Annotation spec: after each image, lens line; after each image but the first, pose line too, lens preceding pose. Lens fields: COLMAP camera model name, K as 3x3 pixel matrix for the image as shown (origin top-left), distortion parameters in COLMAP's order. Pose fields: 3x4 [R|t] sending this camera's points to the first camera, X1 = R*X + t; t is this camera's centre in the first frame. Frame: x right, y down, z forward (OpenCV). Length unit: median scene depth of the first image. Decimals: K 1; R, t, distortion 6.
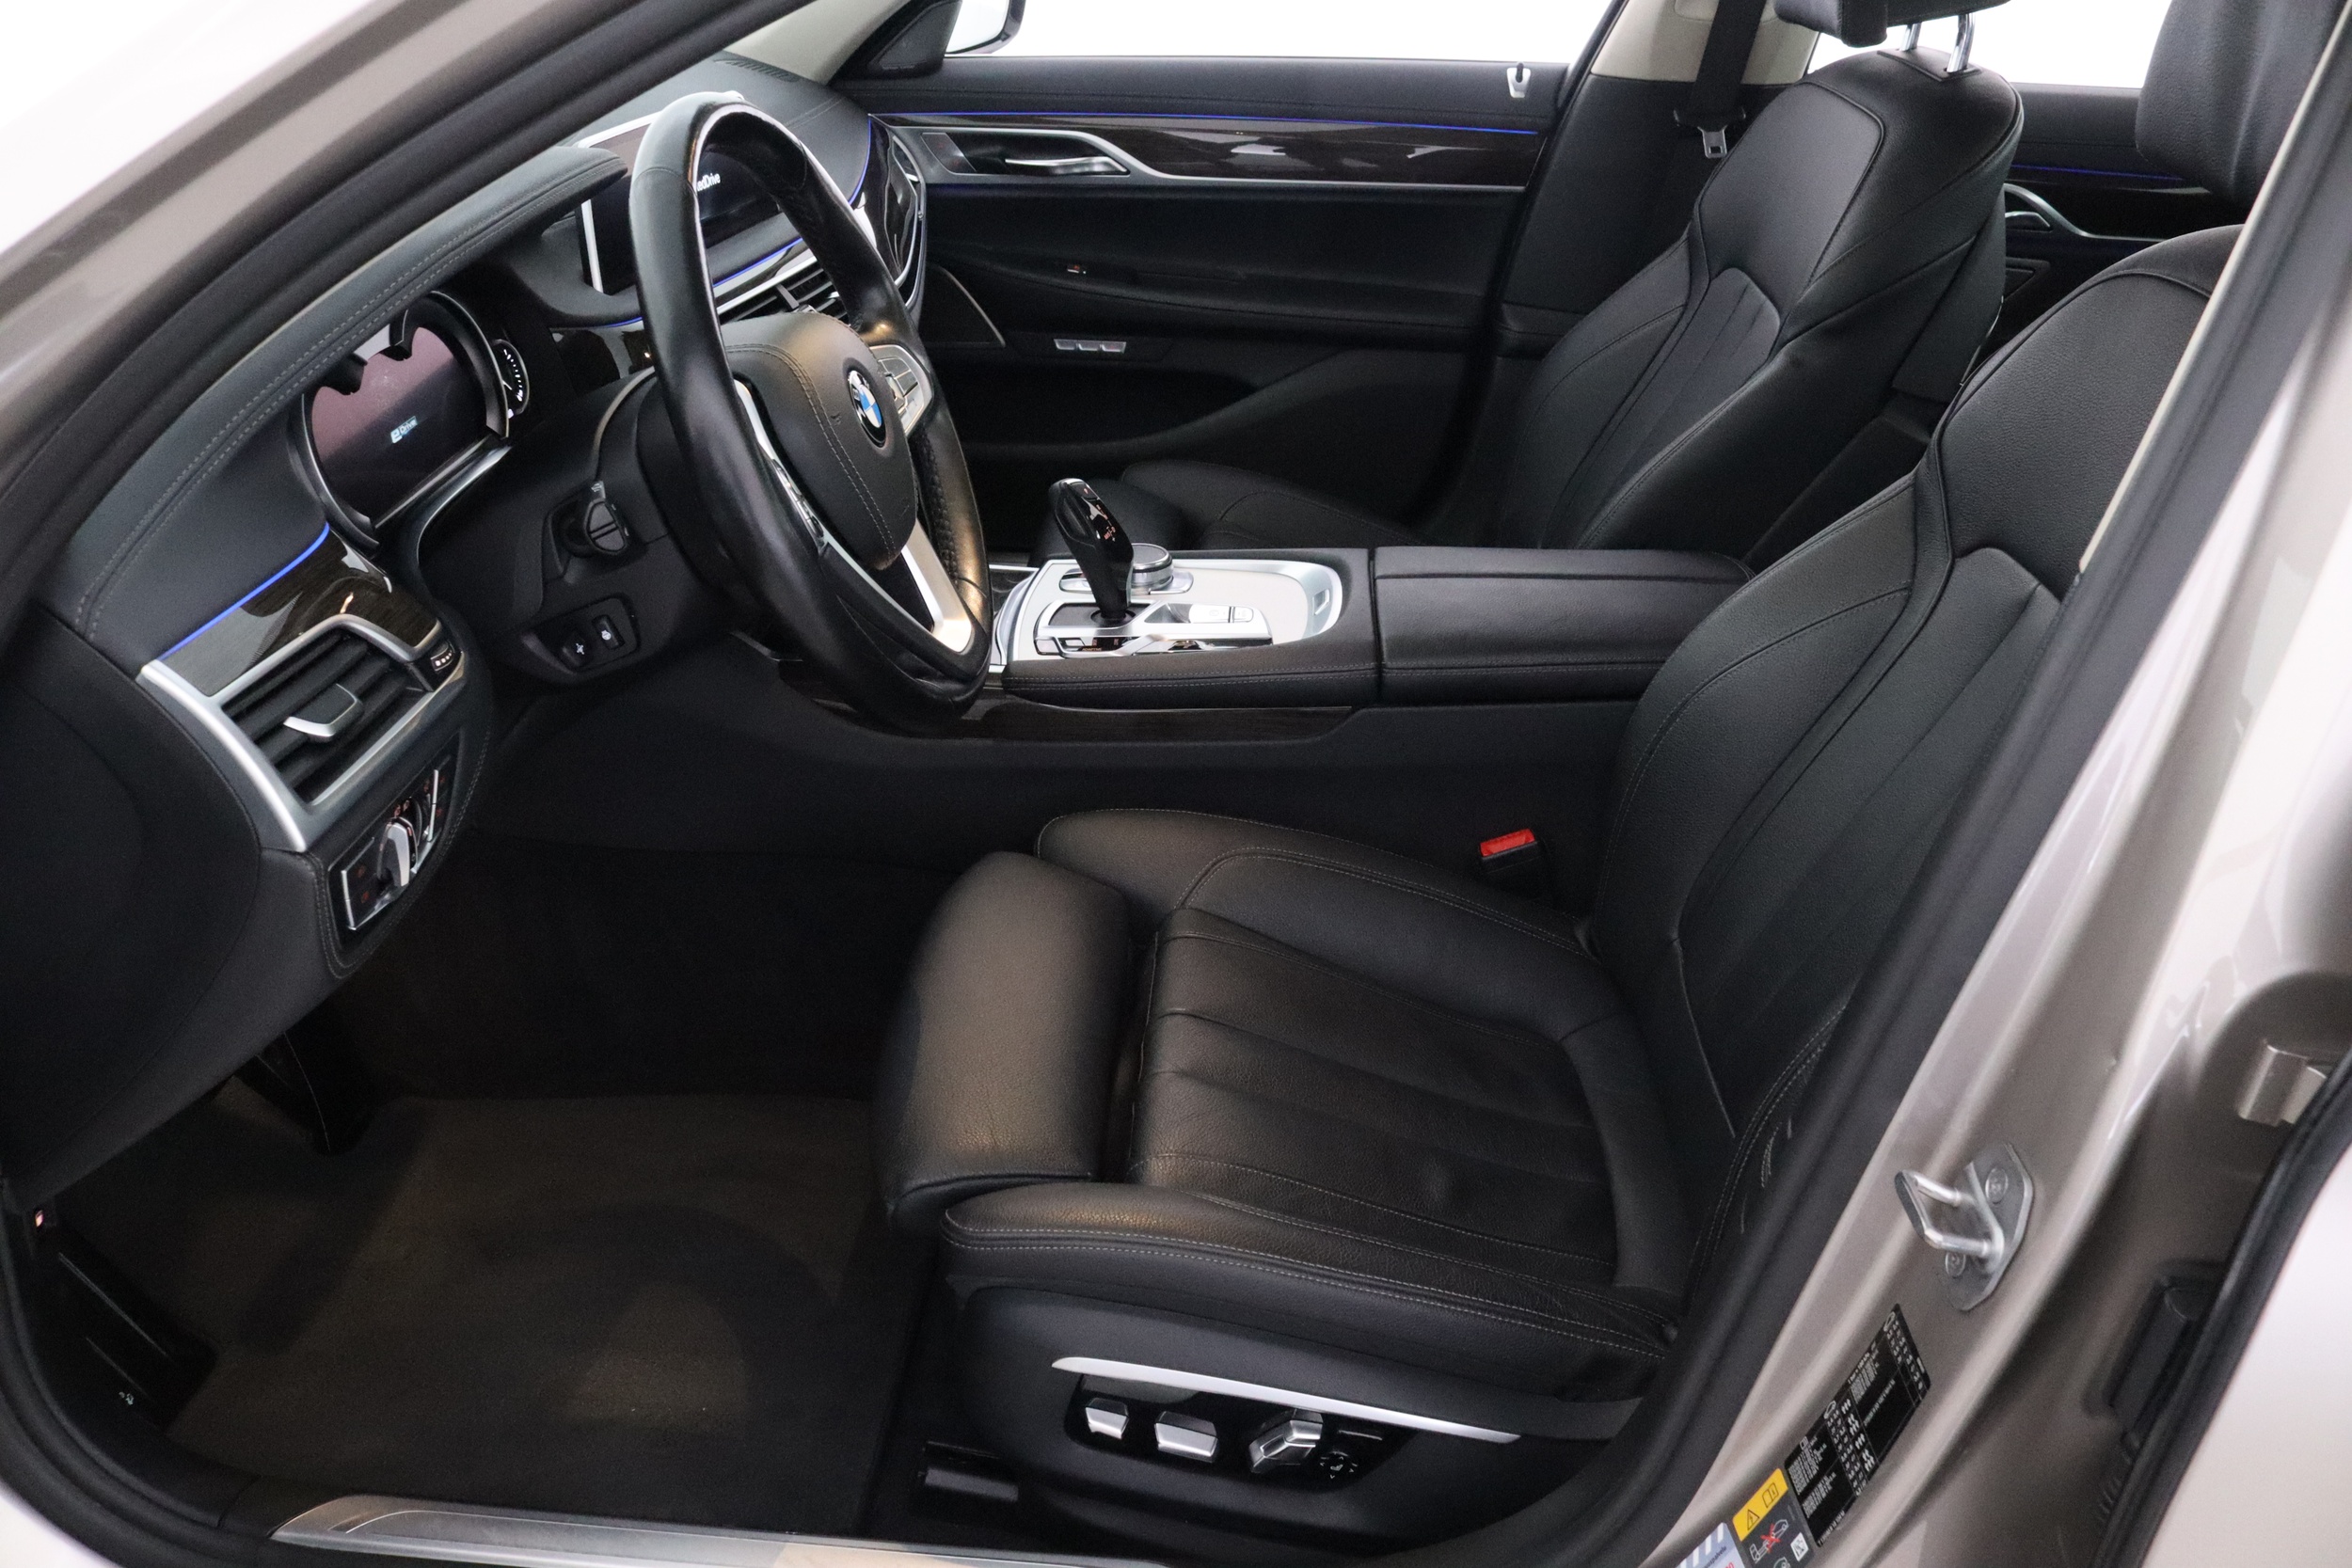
lens RADIAL K [[1925.7, 0, 1148.9], [0, 1925.7, 812.2], [0, 0, 1]] dist [-0.165365, 0.131865]
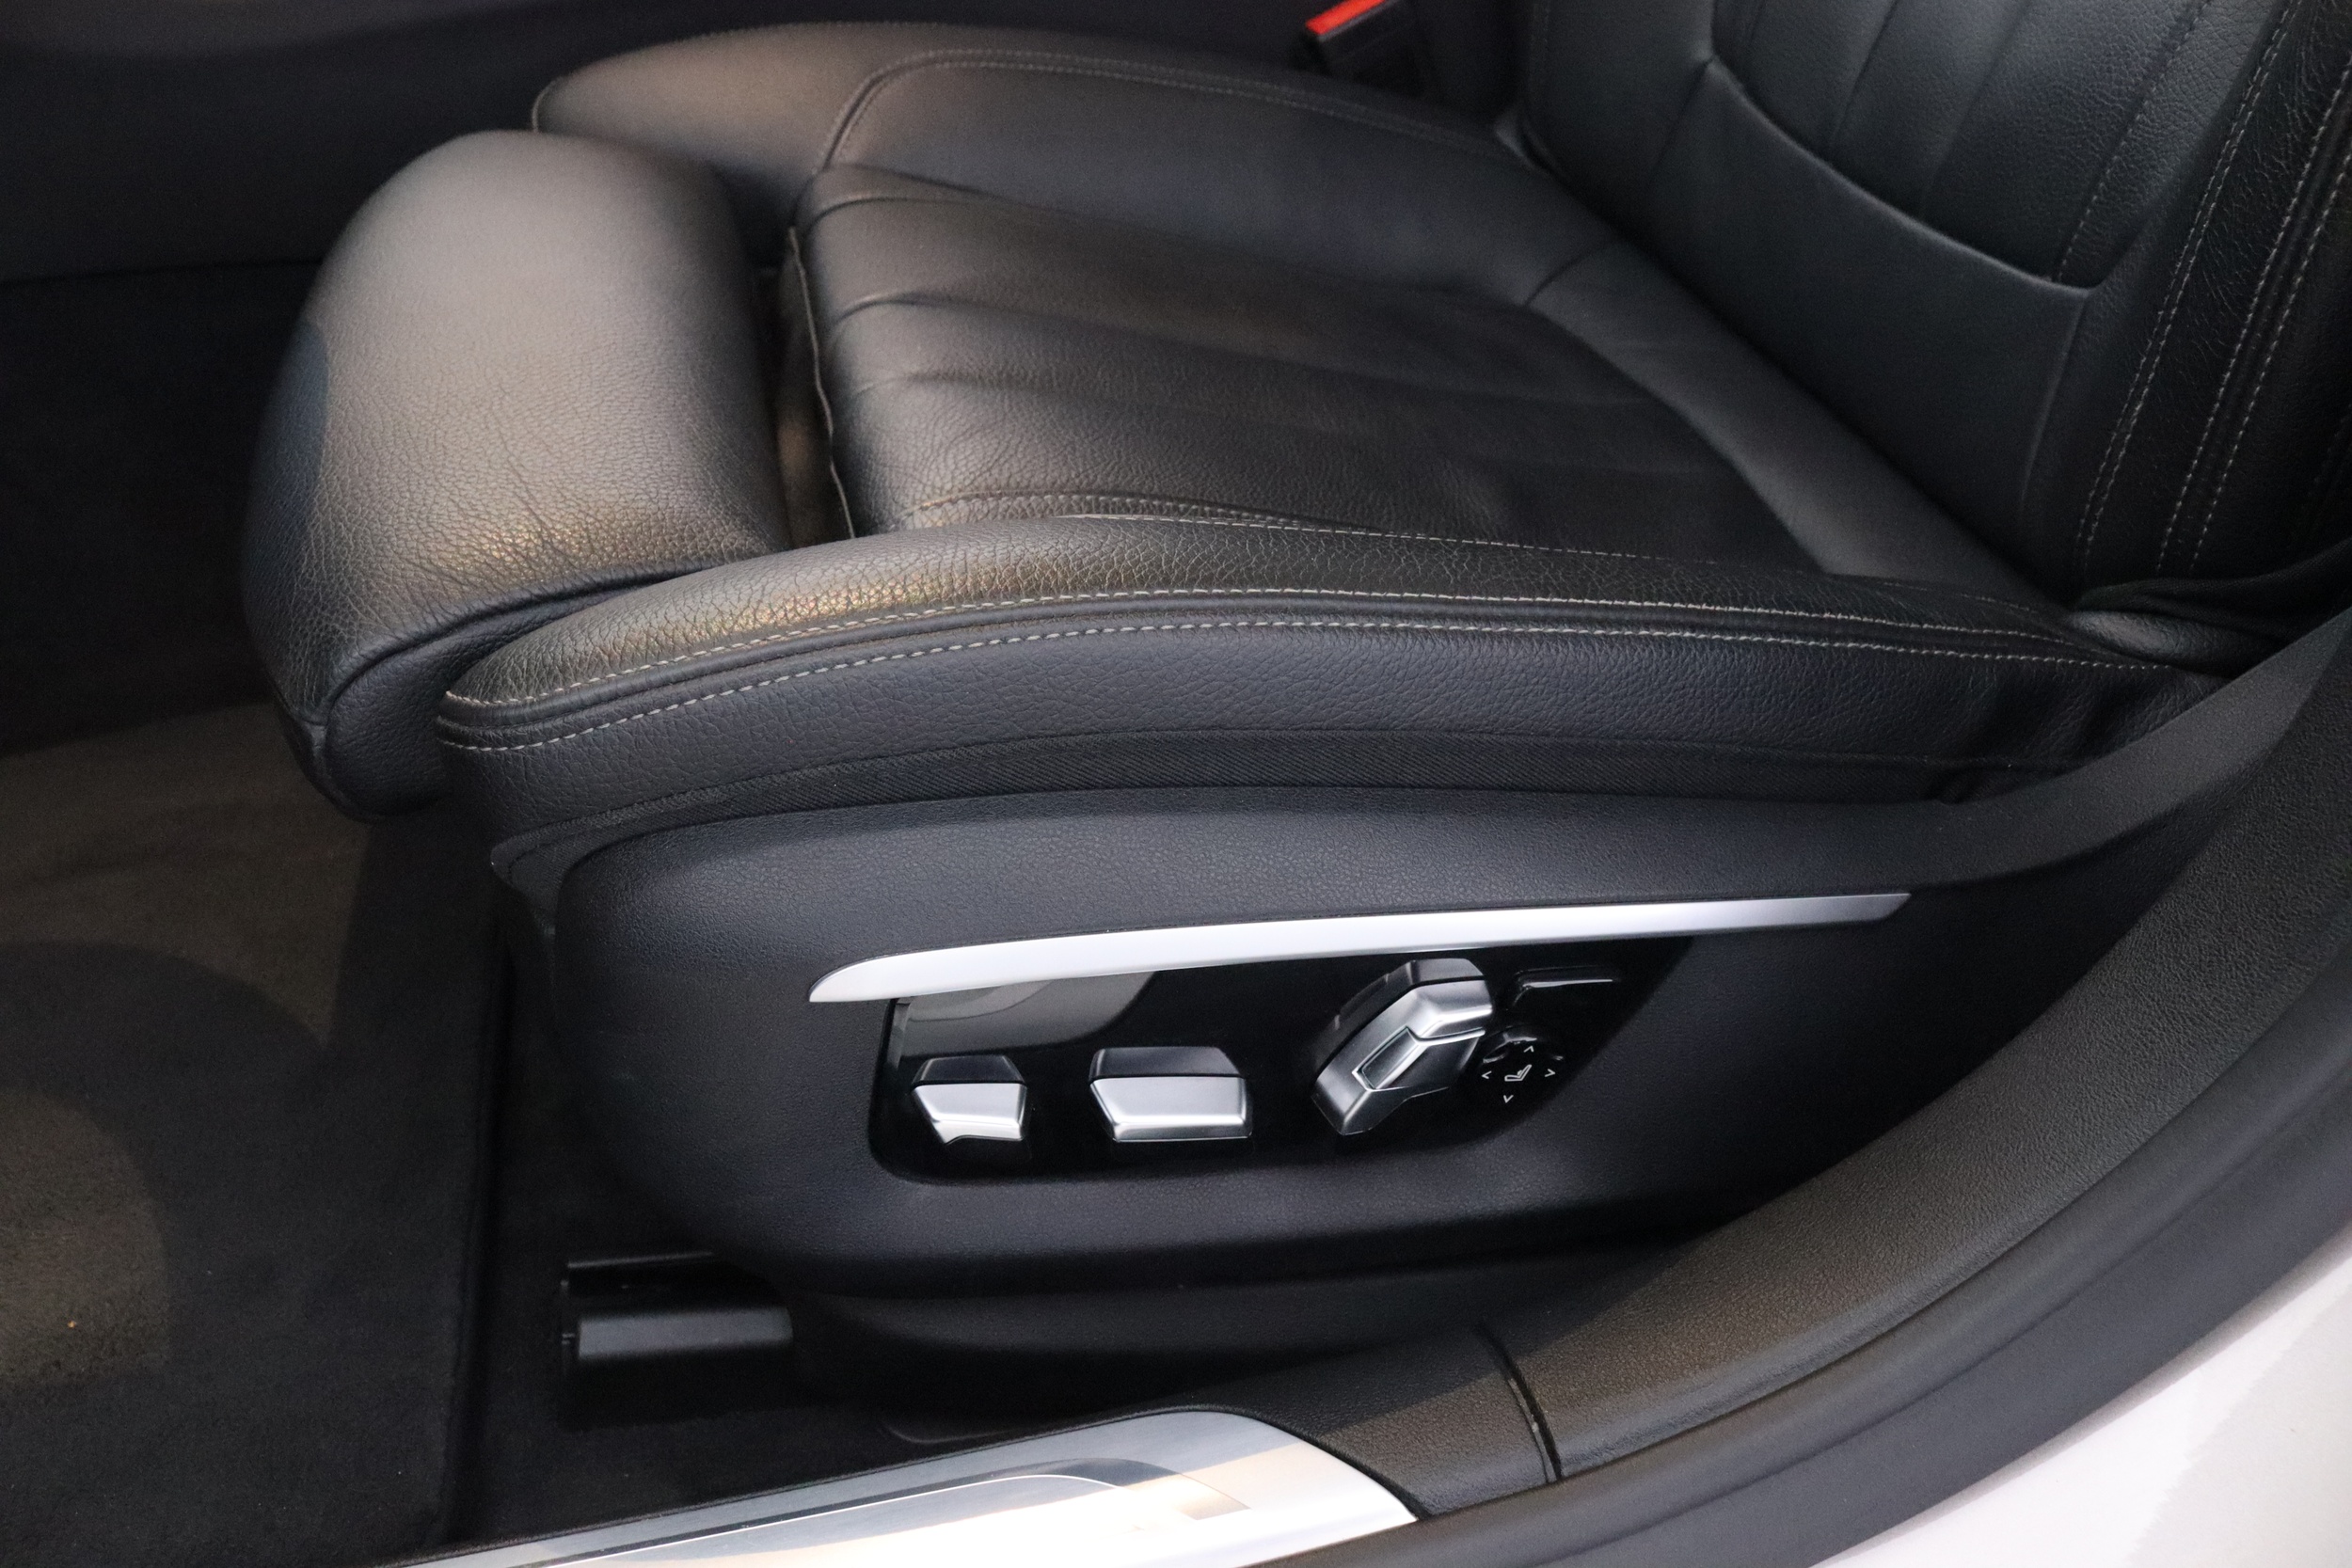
lens RADIAL K [[2043.5, 0, 1176.0], [0, 2043.5, 784.0], [0, 0, 1]] dist [-0.271504, 0.302873]
pose [[0.953908, -0.228883, 0.194093, -0.048000], [0.198661, 0.966378, 0.163240, 0.193722], [-0.224930, -0.117157, 0.967306, 0.583768]]
